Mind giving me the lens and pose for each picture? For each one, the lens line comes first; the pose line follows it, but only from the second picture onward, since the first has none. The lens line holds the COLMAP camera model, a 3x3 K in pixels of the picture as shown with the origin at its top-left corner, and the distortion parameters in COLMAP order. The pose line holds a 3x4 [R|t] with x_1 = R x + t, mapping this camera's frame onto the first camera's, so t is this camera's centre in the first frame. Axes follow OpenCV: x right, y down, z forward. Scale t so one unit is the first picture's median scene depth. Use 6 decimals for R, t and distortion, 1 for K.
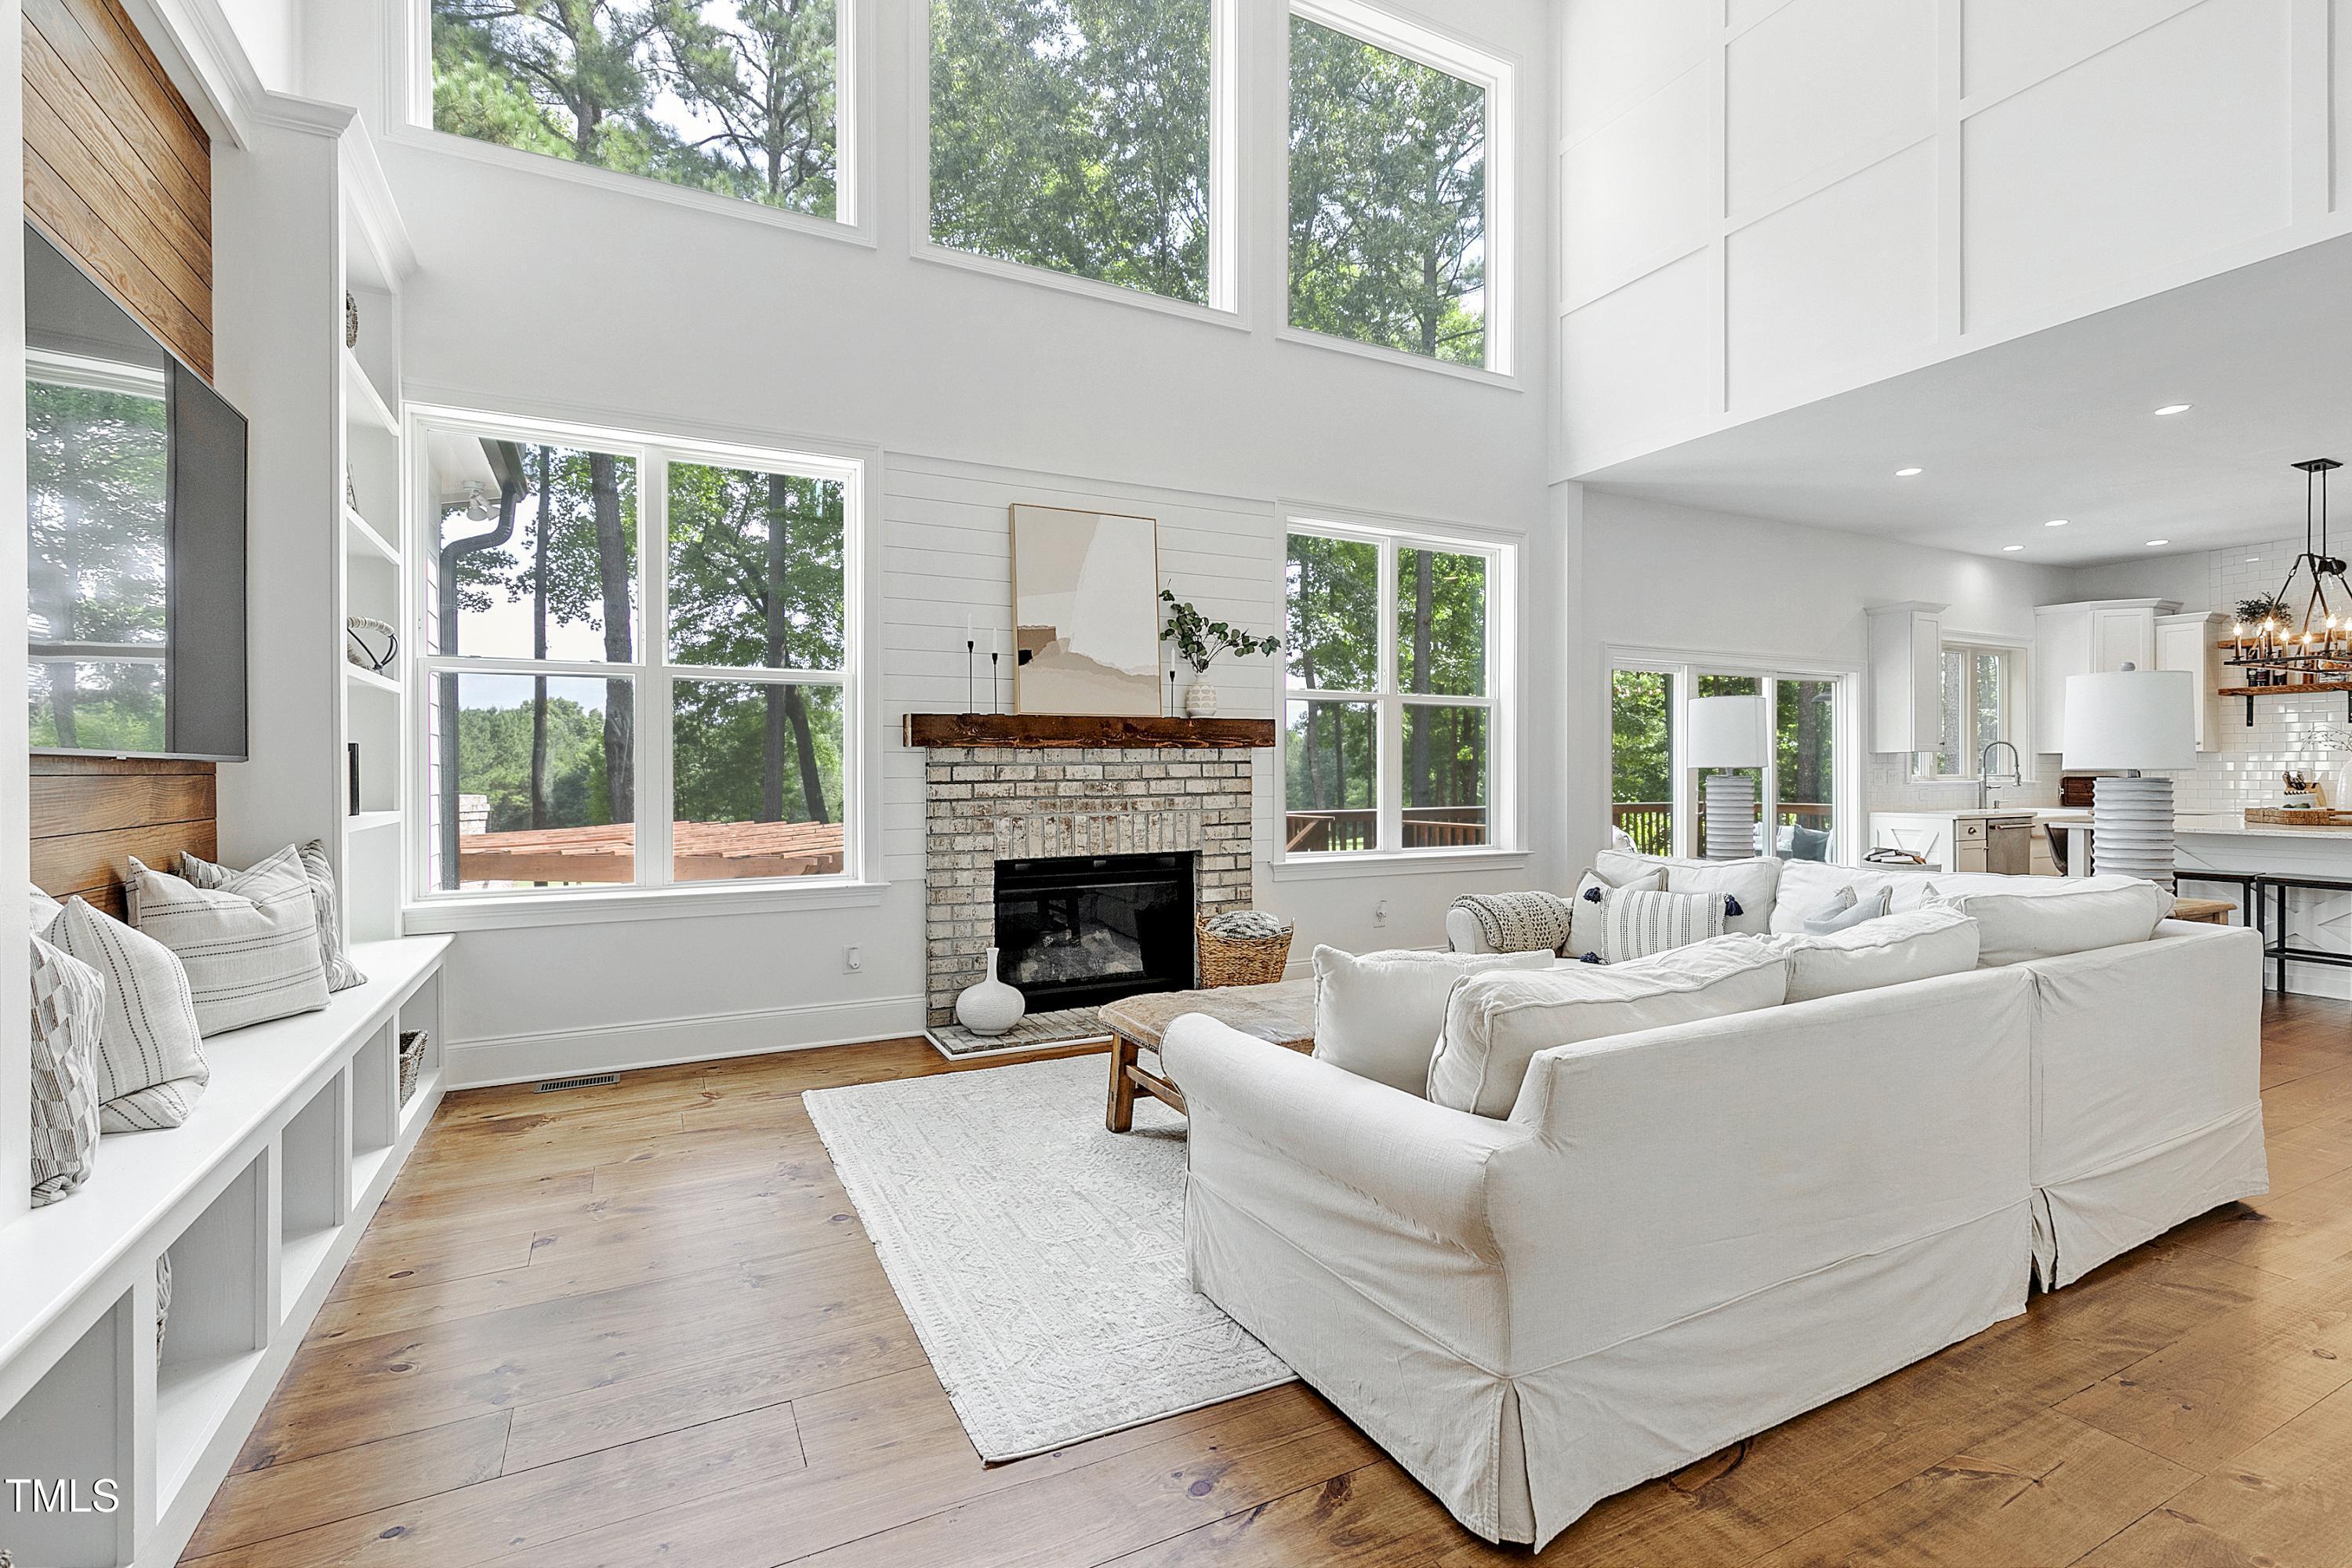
lens RADIAL K [[1071.2, 0, 1177.2], [0, 1071.2, 779.1], [0, 0, 1]] dist [0.005567, 0.000307]
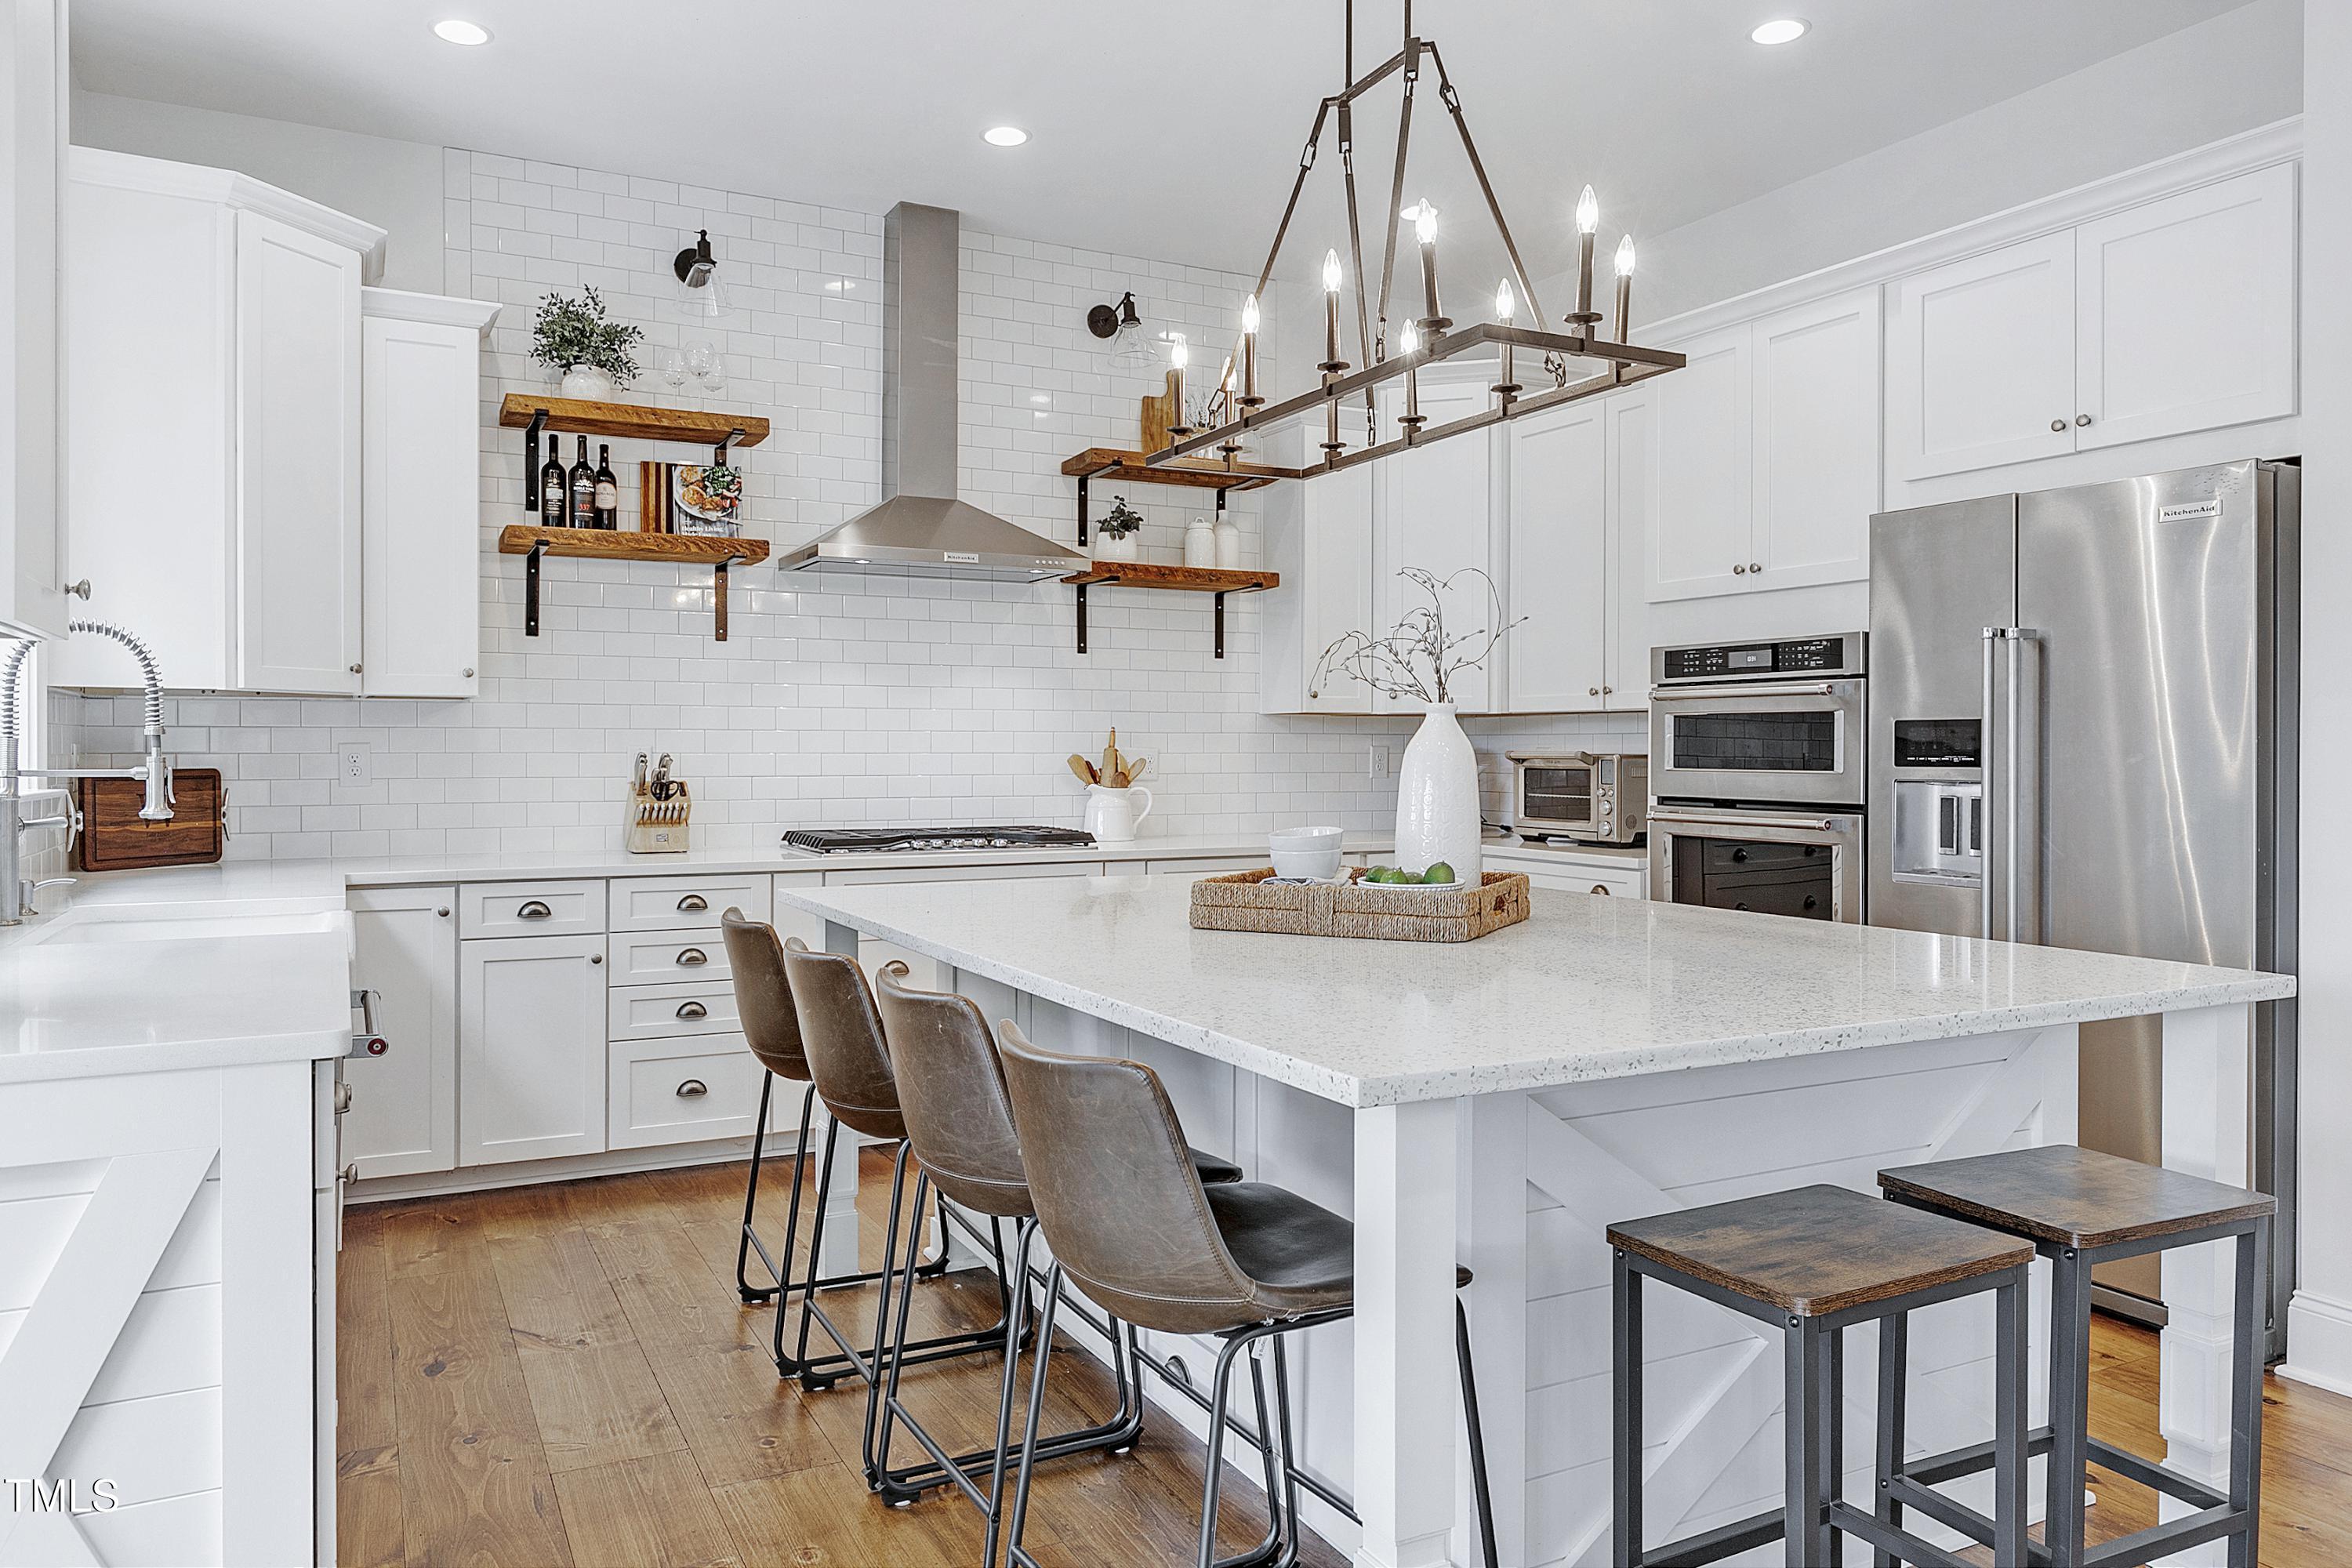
lens RADIAL K [[1585.2, 0, 1176.0], [0, 1585.2, 784.0], [0, 0, 1]] dist [-0.000982, -0.000231]
pose [[-0.005825, -0.019326, 0.999796, 0.786778], [0.002915, 0.999809, 0.019343, -0.010940], [-0.999979, 0.003028, -0.005767, 1.407729]]
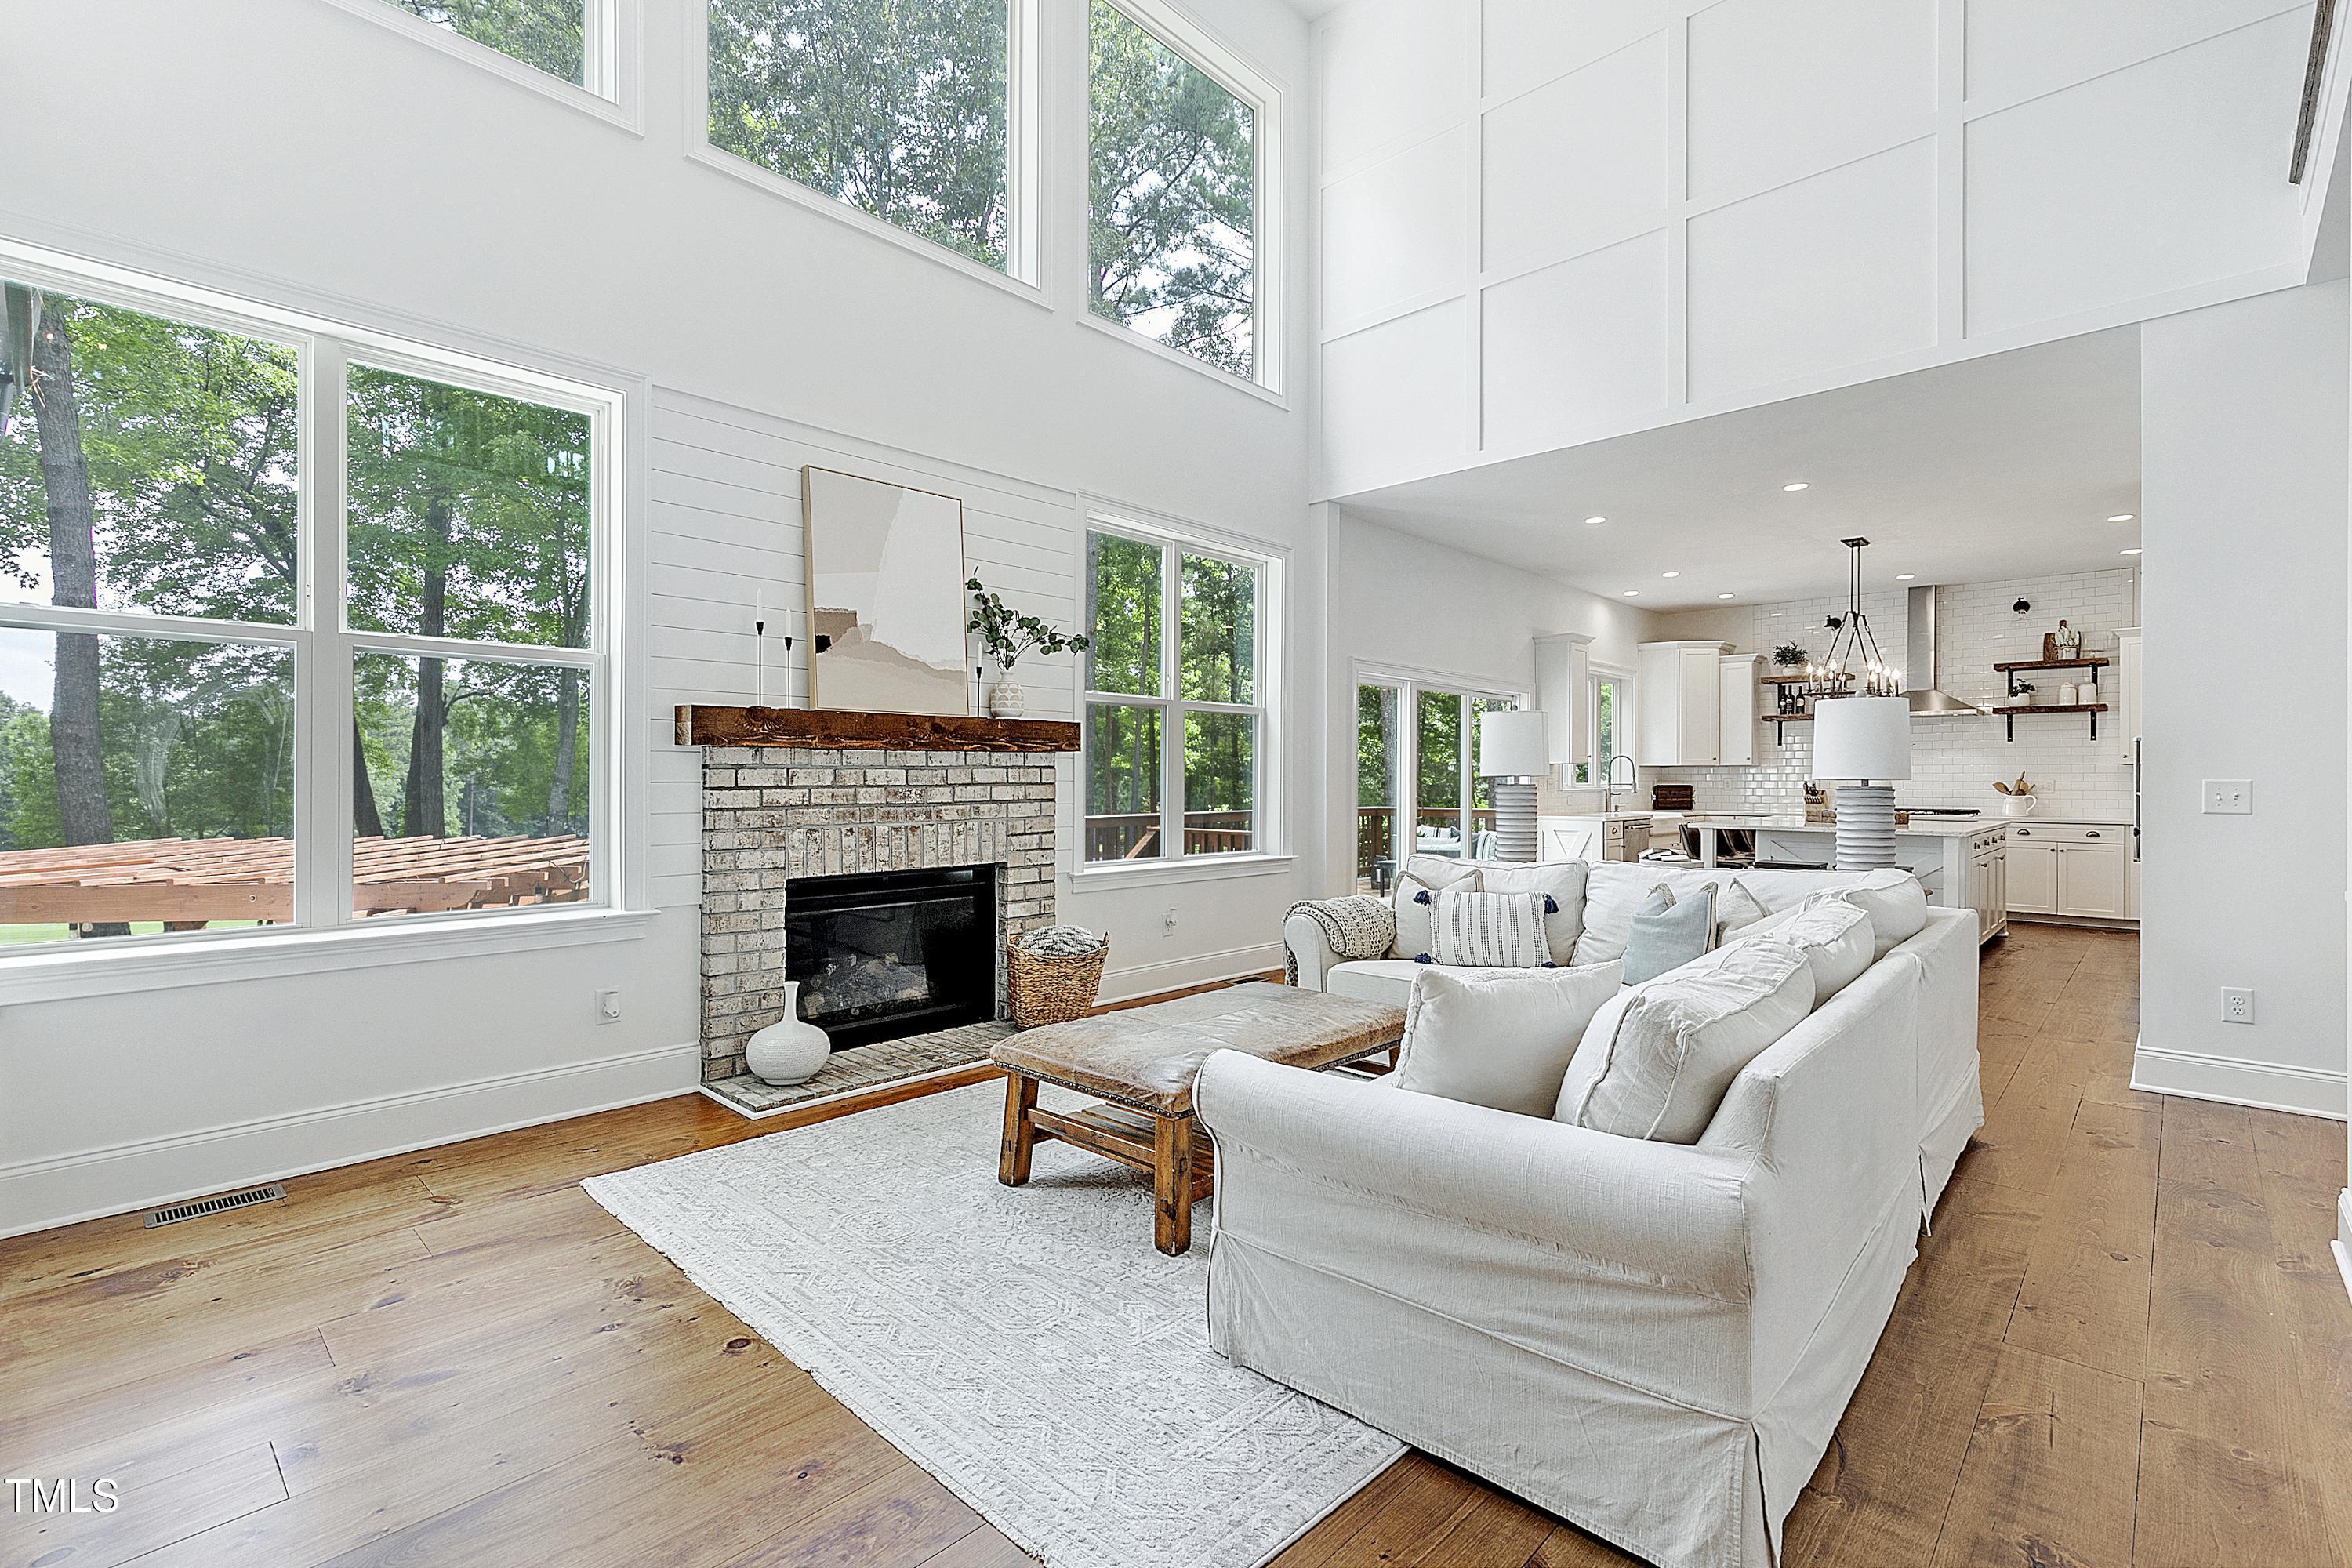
lens RADIAL K [[1065.1, 0, 1176.0], [0, 1065.1, 784.0], [0, 0, 1]] dist [0.005039, 0.000301]
pose [[0.943904, 0.003356, 0.330203, -0.157615], [-0.002902, 0.999994, -0.001868, 0.000367], [-0.330207, 0.000805, 0.943908, 0.091878]]
